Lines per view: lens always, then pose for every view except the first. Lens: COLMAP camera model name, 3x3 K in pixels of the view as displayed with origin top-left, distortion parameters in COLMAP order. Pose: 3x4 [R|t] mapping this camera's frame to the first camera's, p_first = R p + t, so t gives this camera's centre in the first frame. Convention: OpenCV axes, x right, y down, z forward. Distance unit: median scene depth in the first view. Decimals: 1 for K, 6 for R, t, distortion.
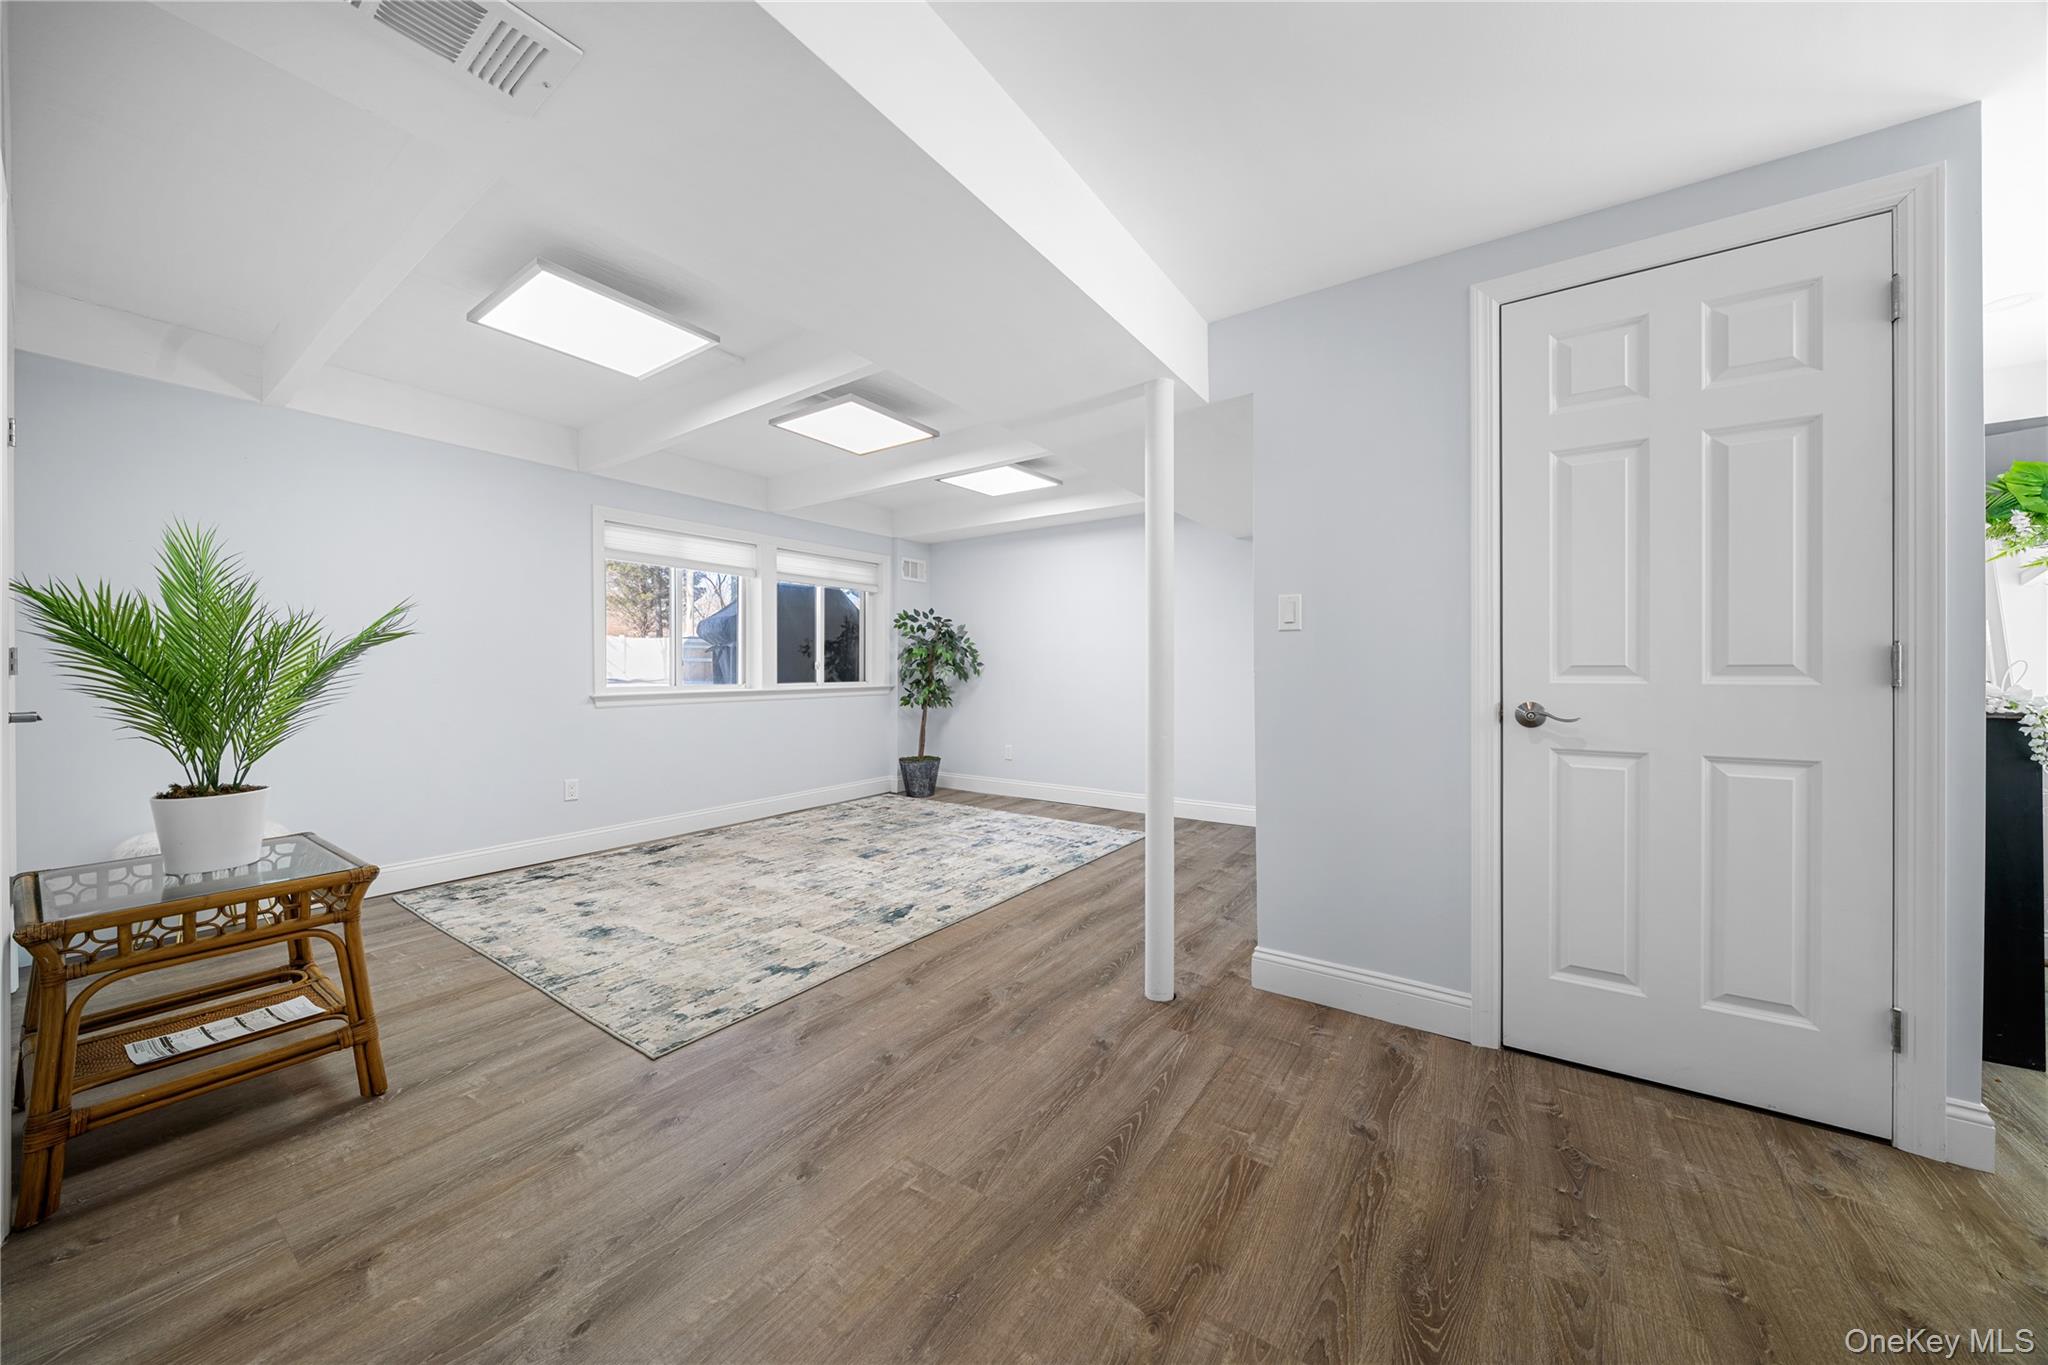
lens RADIAL K [[701.6, 0, 1032.5], [0, 701.6, 683.8], [0, 0, 1]] dist [-0.001196, -0.000095]
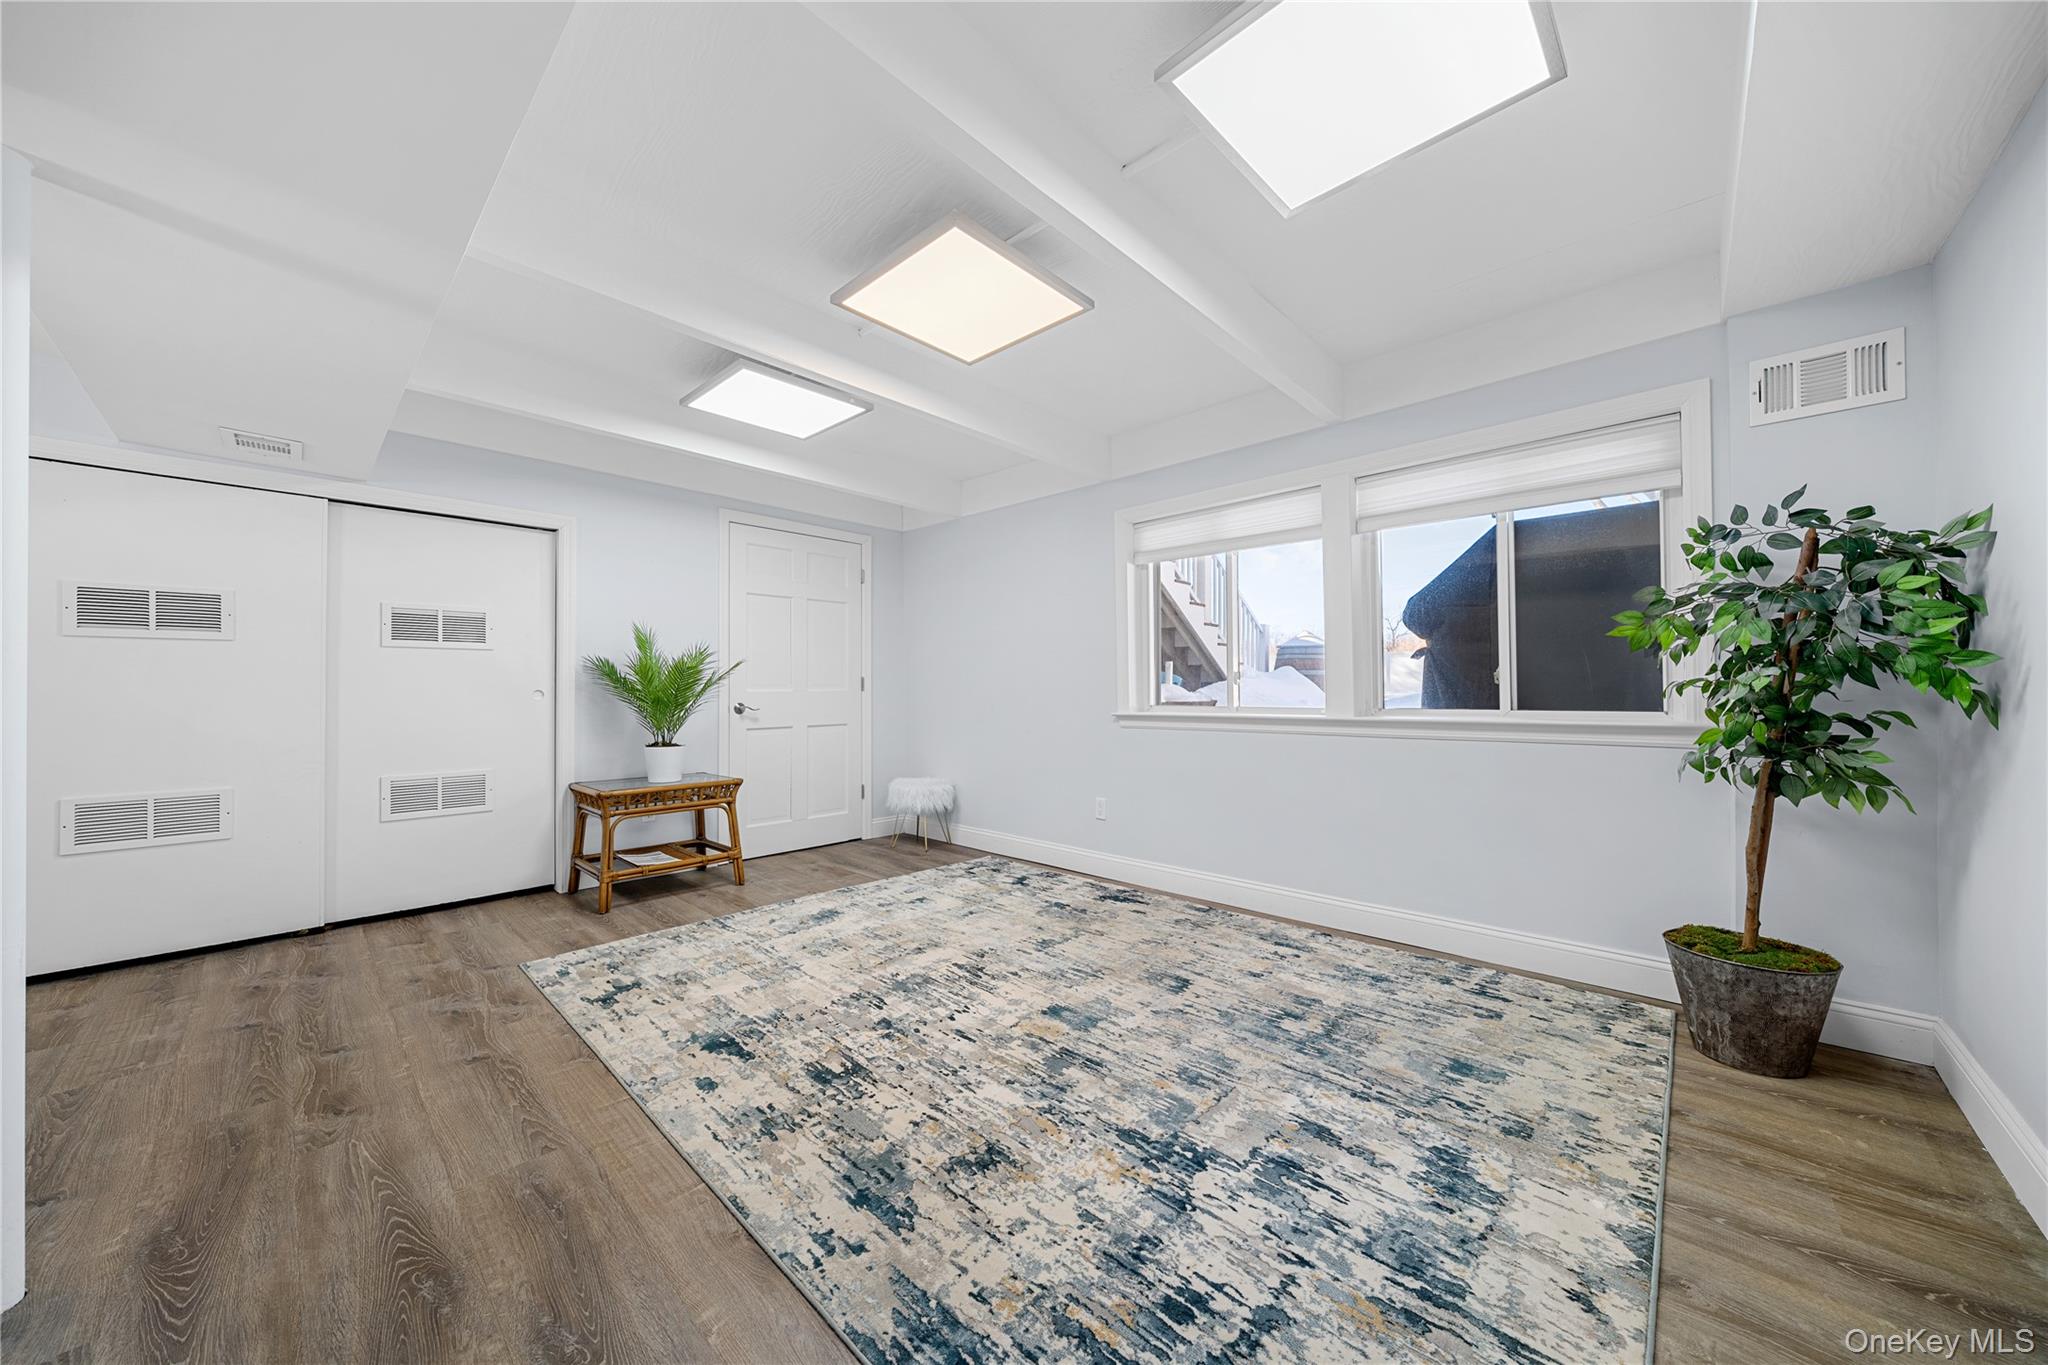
lens RADIAL K [[701.6, 0, 1032.5], [0, 701.6, 683.8], [0, 0, 1]] dist [-0.001196, -0.000095]
pose [[-0.154472, -0.004370, -0.987987, 0.388841], [-0.014561, 0.999892, -0.002146, -0.023205], [0.987890, 0.014055, -0.154519, 1.249182]]
